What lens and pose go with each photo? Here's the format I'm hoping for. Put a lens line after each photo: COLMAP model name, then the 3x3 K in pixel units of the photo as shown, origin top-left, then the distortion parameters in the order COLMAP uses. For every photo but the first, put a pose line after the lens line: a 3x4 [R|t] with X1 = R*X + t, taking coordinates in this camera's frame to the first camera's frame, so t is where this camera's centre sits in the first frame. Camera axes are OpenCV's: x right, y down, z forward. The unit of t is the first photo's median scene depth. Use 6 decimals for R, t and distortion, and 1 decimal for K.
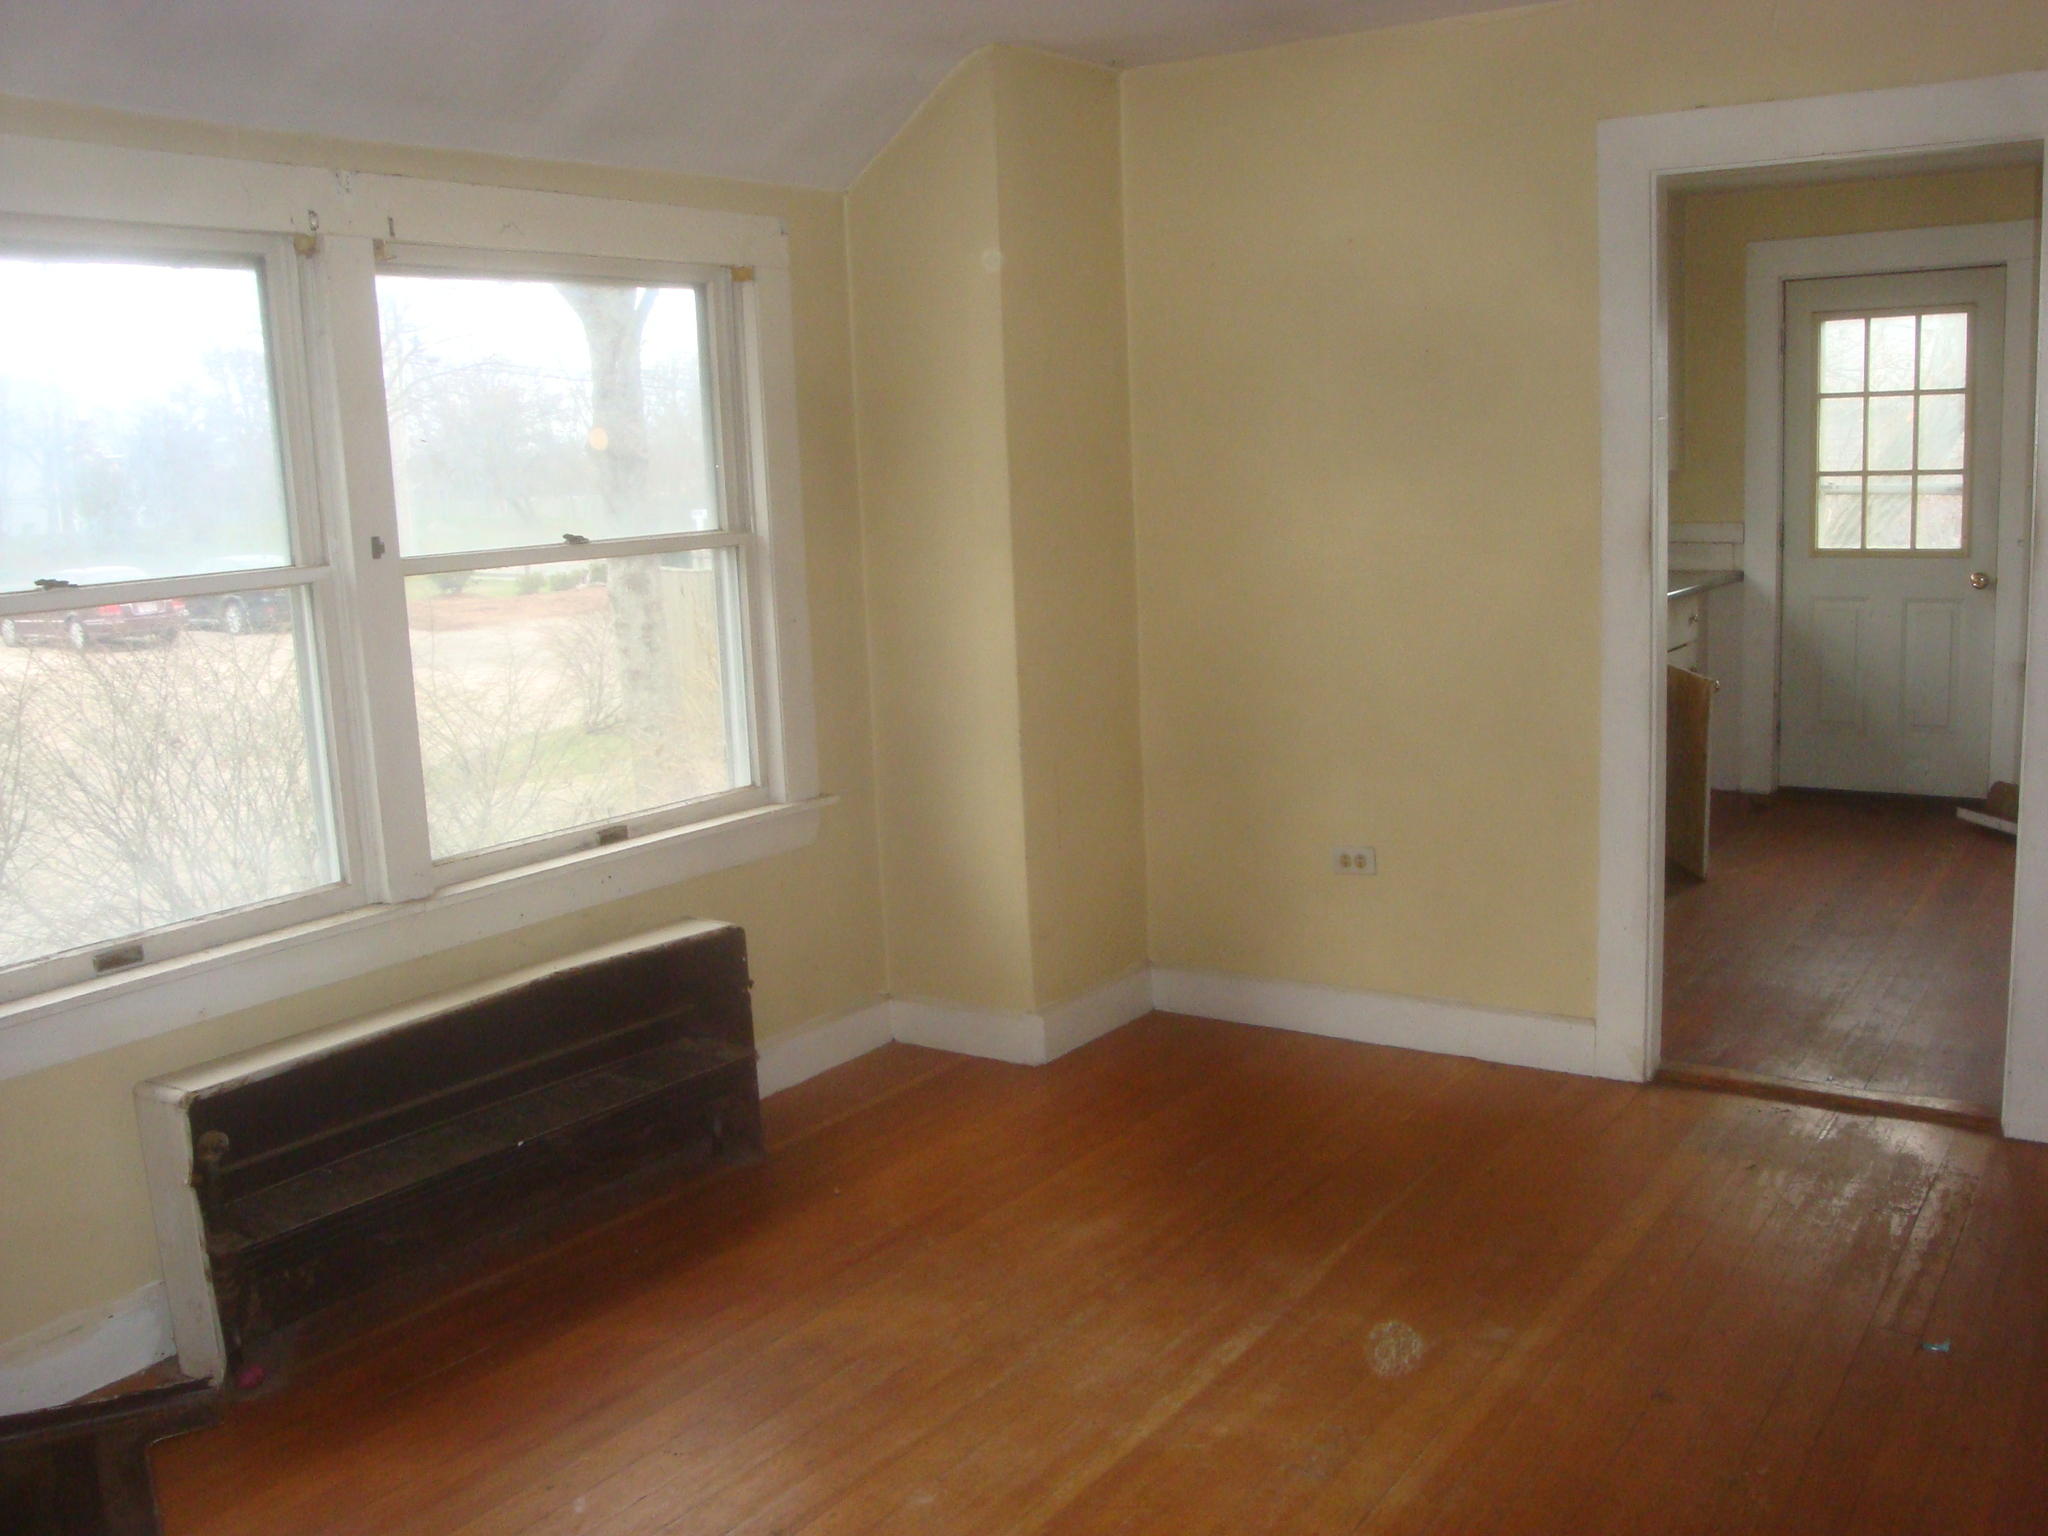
lens RADIAL K [[1811.3, 0, 1015.7], [0, 1811.3, 790.2], [0, 0, 1]] dist [-0.112053, 0.004850]
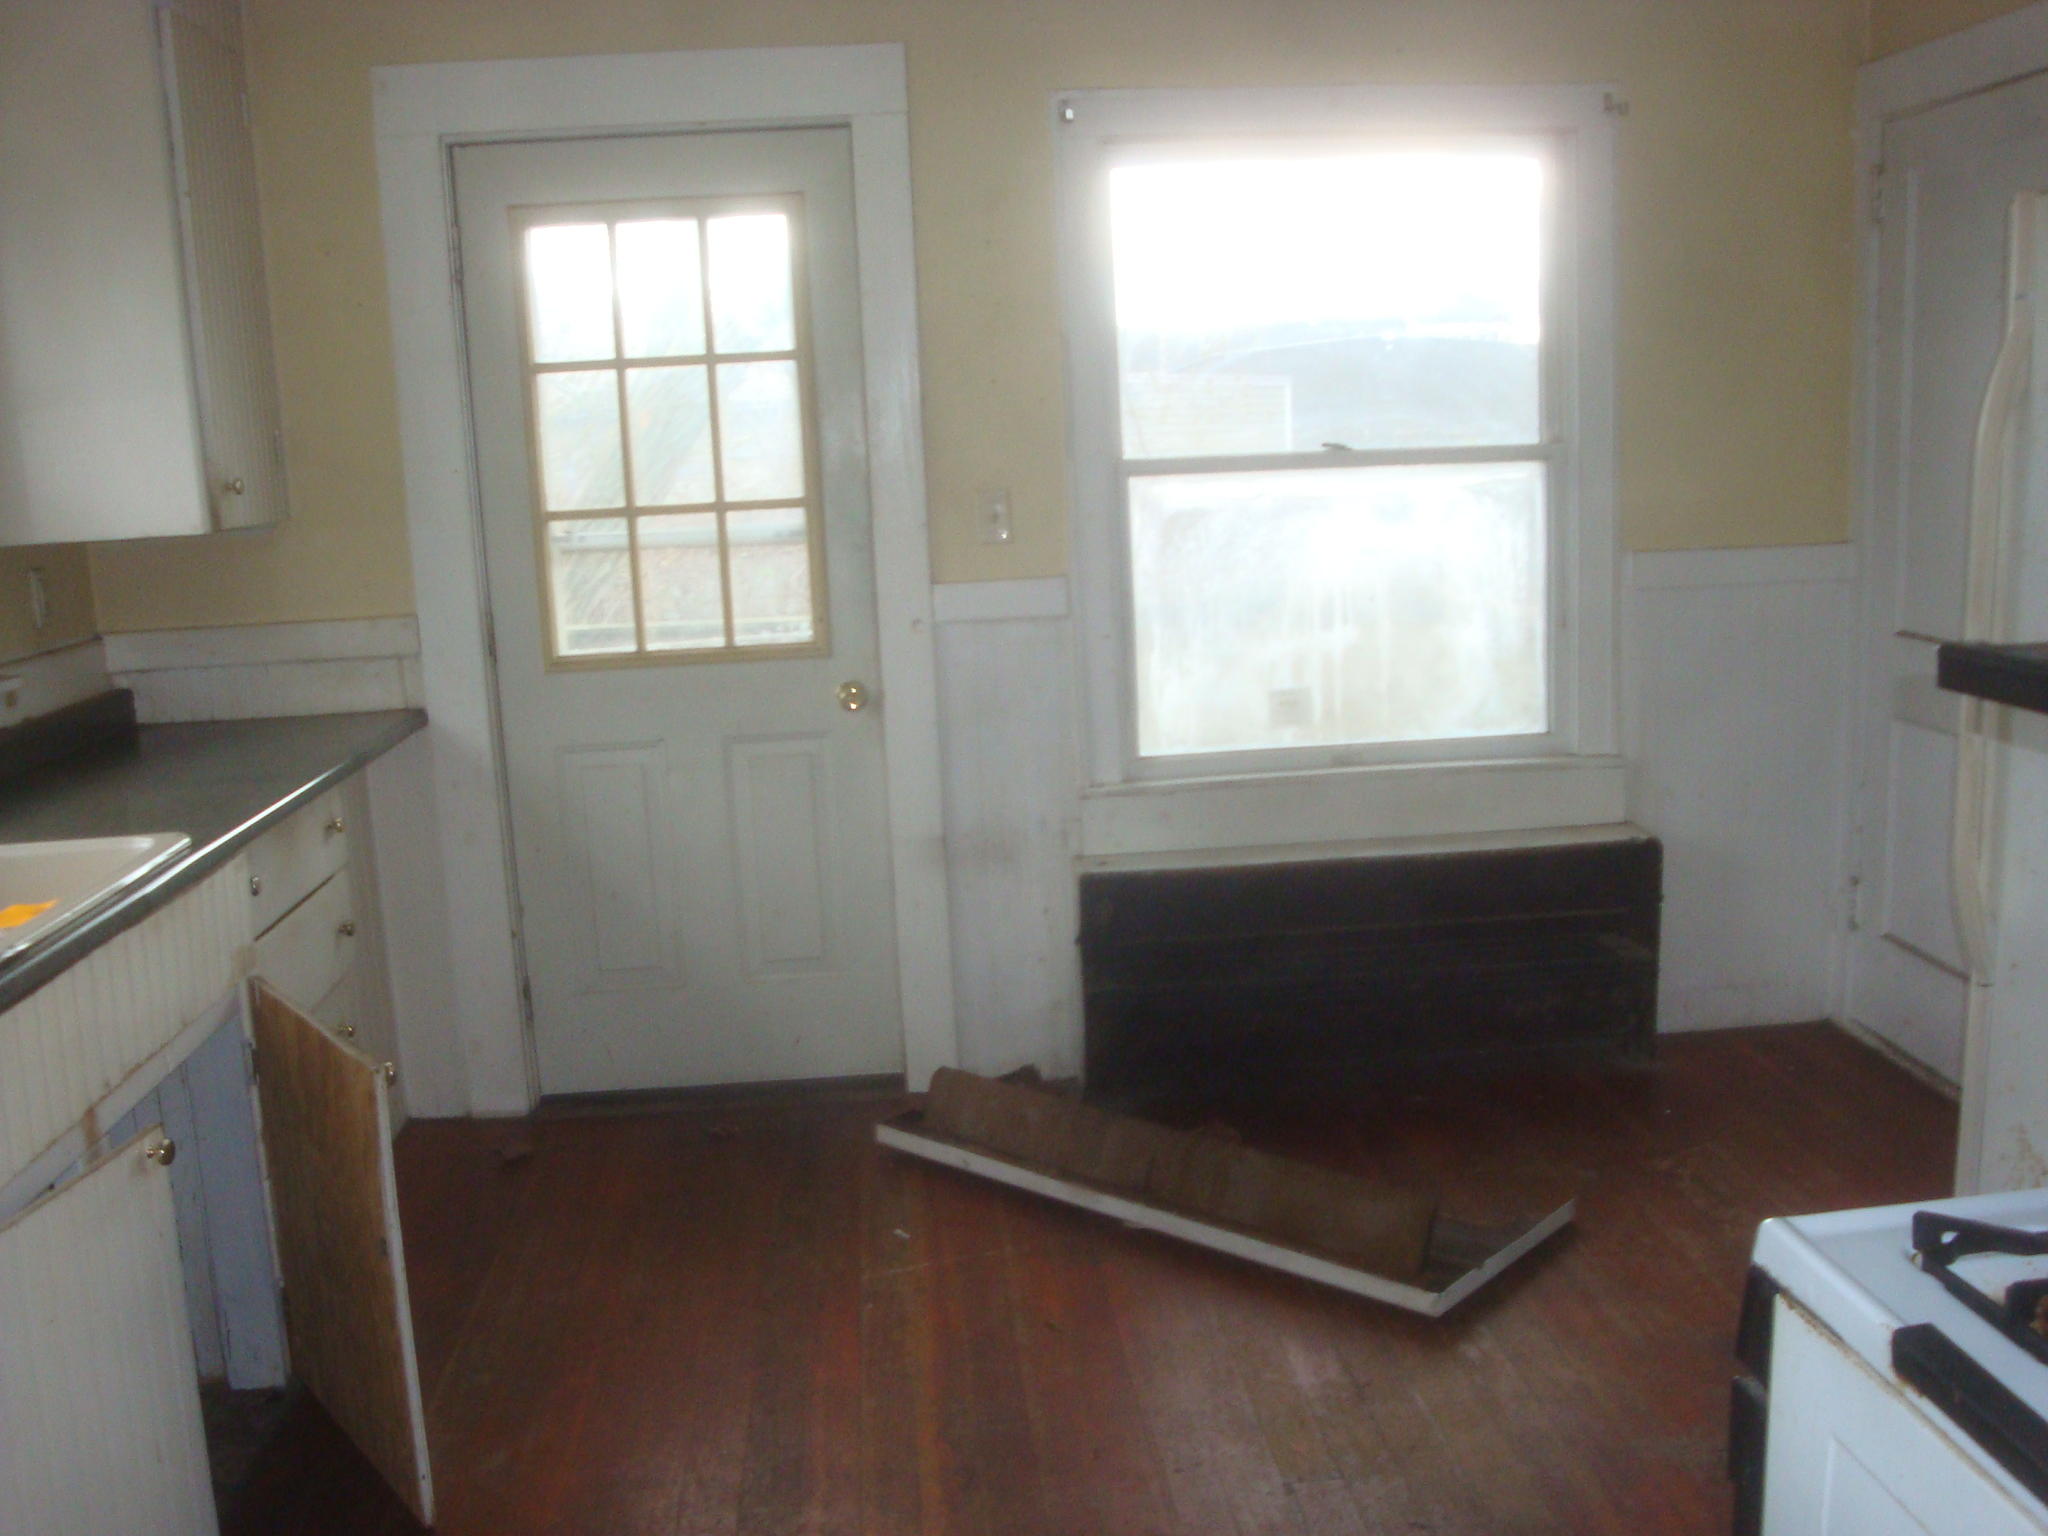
lens RADIAL K [[1771.0, 0, 1023.7], [0, 1771.0, 713.3], [0, 0, 1]] dist [-0.115569, 0.000501]
pose [[0.761848, -0.101496, 0.639754, 0.227885], [0.123923, 0.992243, 0.009845, -0.110834], [-0.635791, 0.071780, 0.768516, 0.522070]]
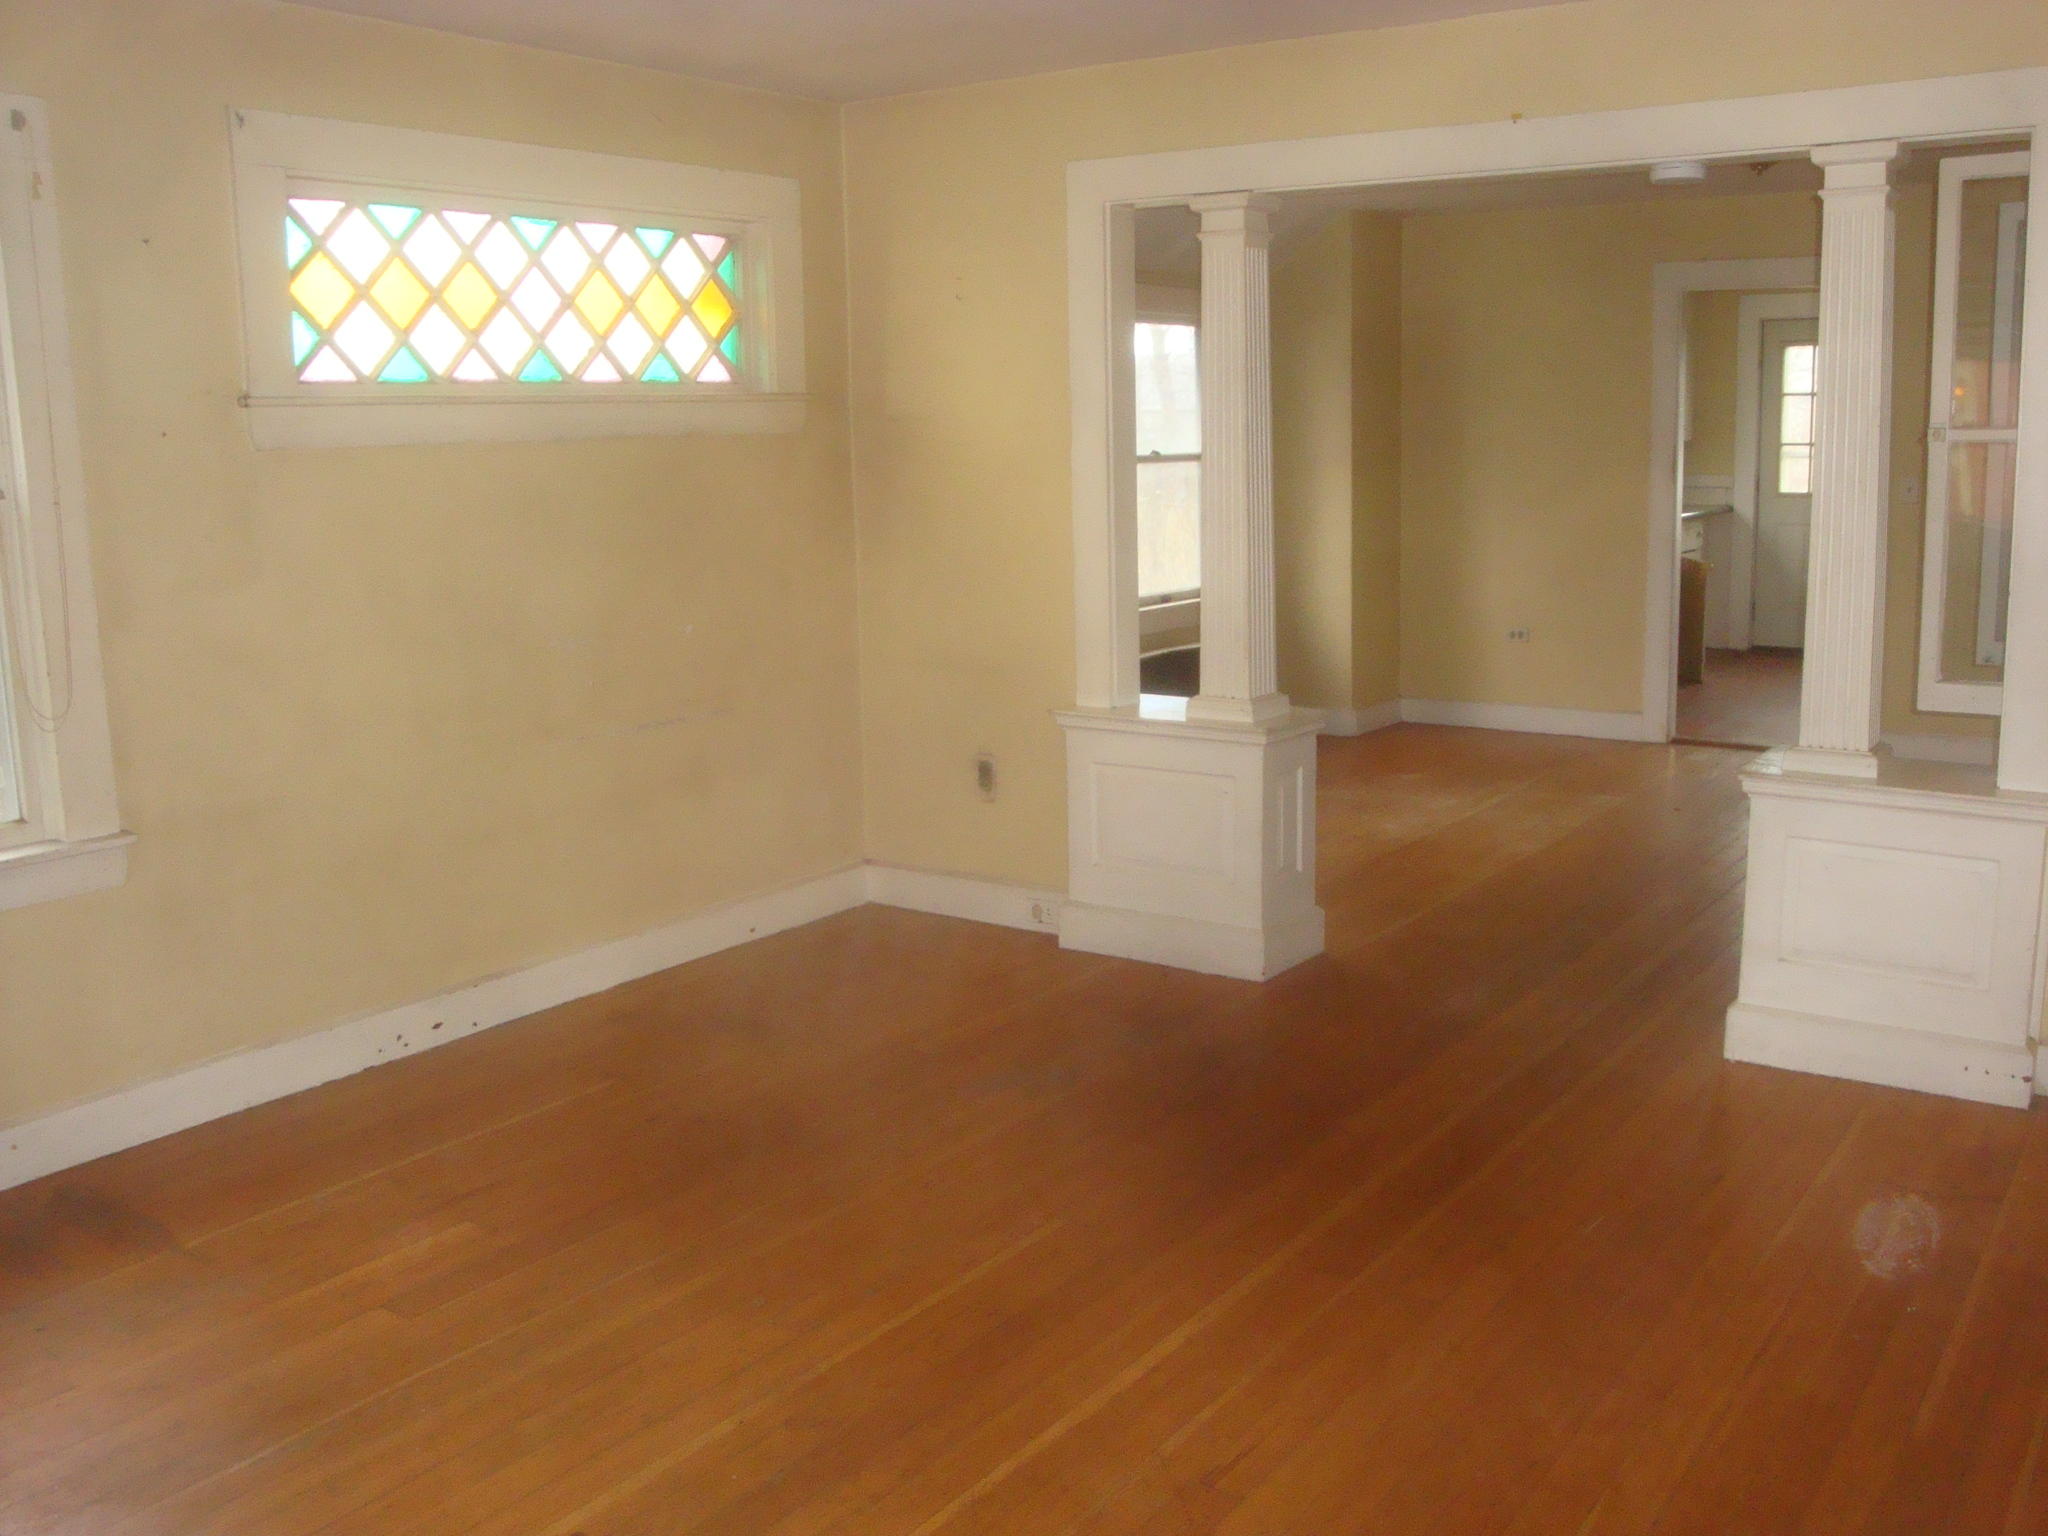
lens RADIAL K [[1771.0, 0, 1023.7], [0, 1771.0, 713.3], [0, 0, 1]] dist [-0.115569, 0.000501]
pose [[0.999485, 0.029996, -0.011420, -0.195420], [-0.030143, 0.999462, -0.012945, 0.100902], [0.011025, 0.013283, 0.999851, -0.544780]]
